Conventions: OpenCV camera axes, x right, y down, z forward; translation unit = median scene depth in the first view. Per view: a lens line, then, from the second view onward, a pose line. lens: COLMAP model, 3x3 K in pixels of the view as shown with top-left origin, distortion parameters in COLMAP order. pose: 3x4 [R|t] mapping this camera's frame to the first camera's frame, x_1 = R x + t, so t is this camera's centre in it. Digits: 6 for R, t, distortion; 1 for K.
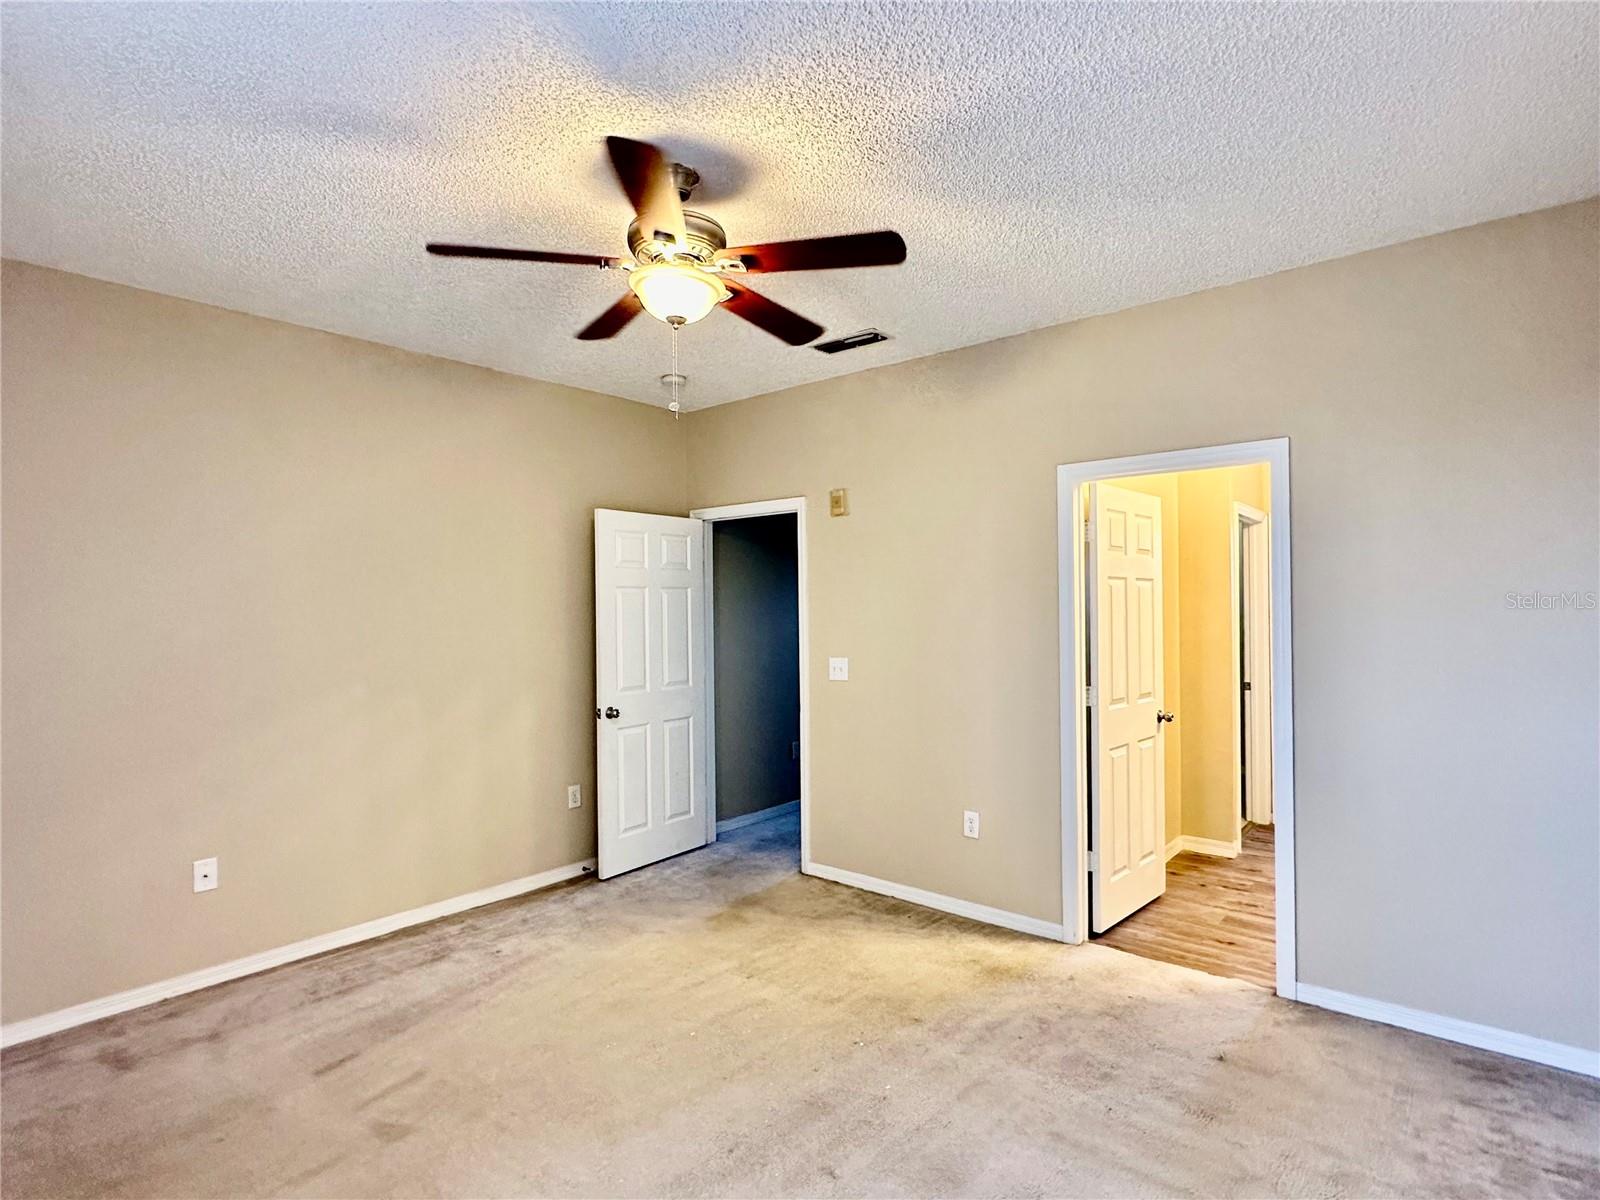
lens RADIAL K [[837.5, 0, 800.5], [0, 837.5, 596.3], [0, 0, 1]] dist [0.004623, 0.001332]
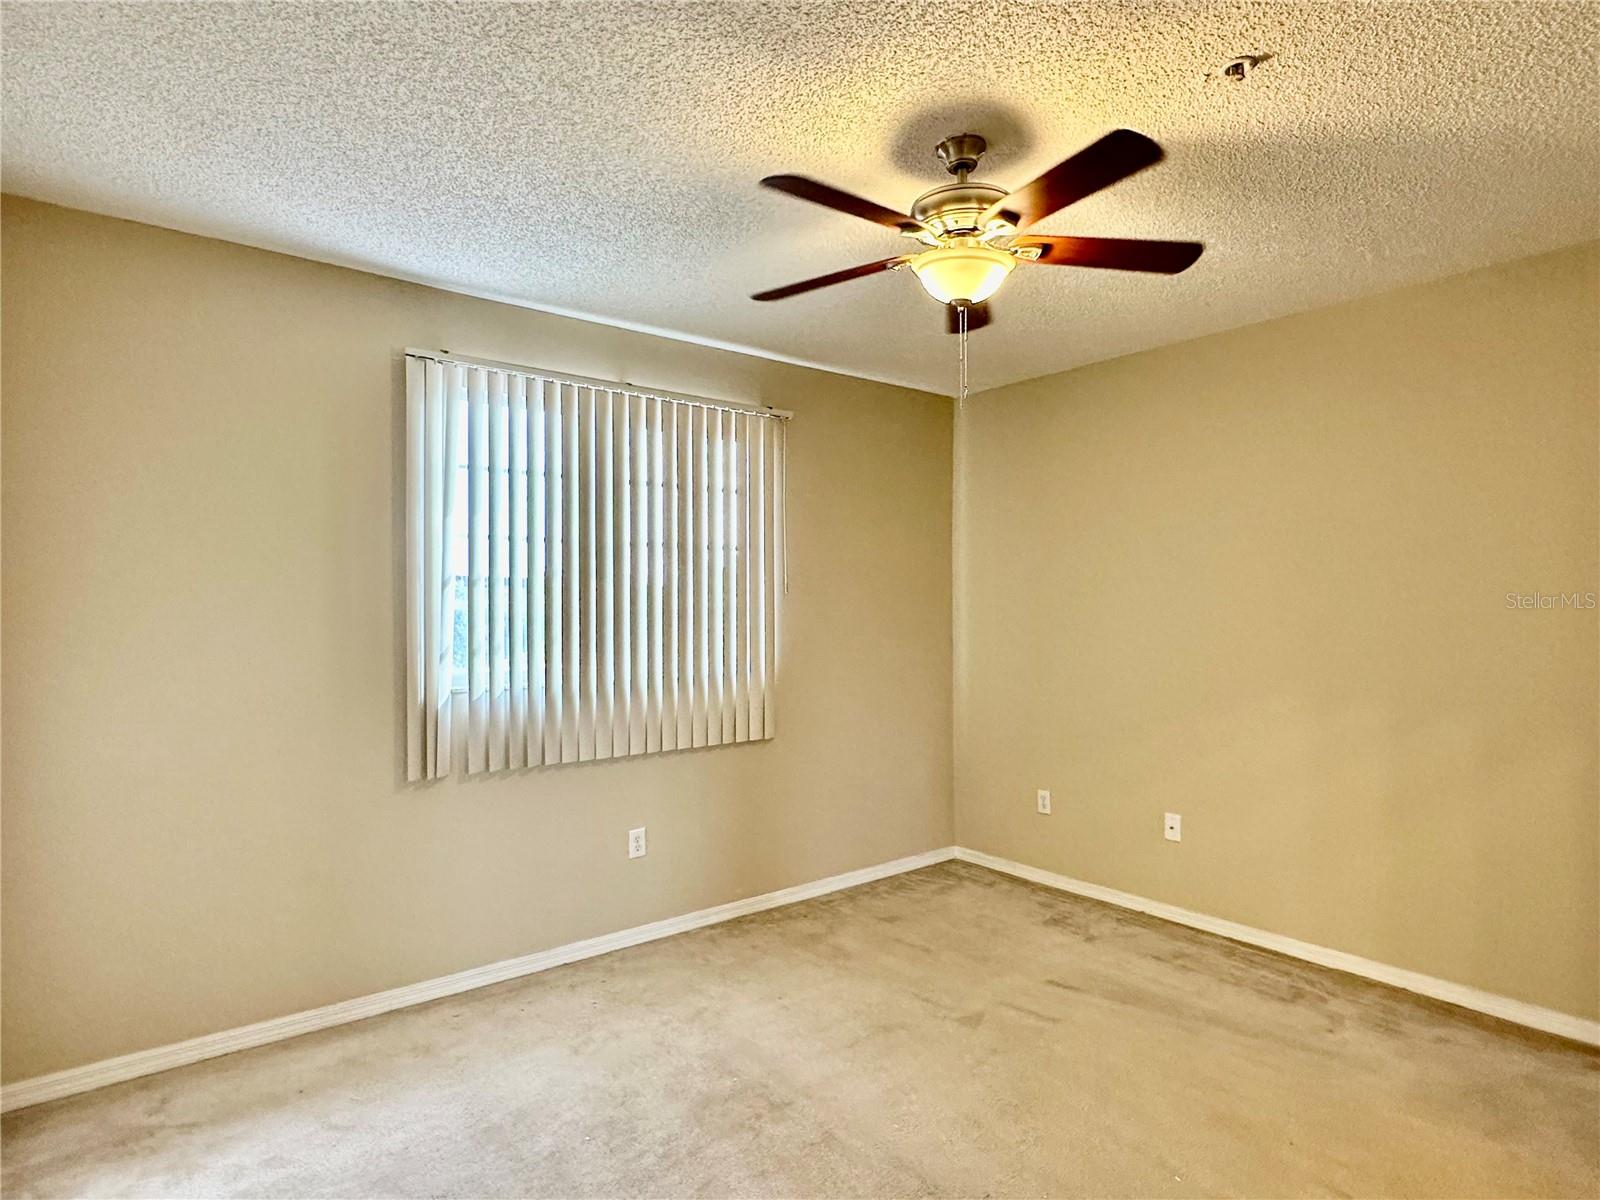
lens RADIAL K [[886.5, 0, 800.7], [0, 886.5, 605.8], [0, 0, 1]] dist [-0.003862, -0.000255]
pose [[-0.201800, 0.007899, -0.979395, 0.618935], [0.012357, 0.999908, 0.005519, 0.006289], [0.979349, -0.010989, -0.201879, 0.741849]]
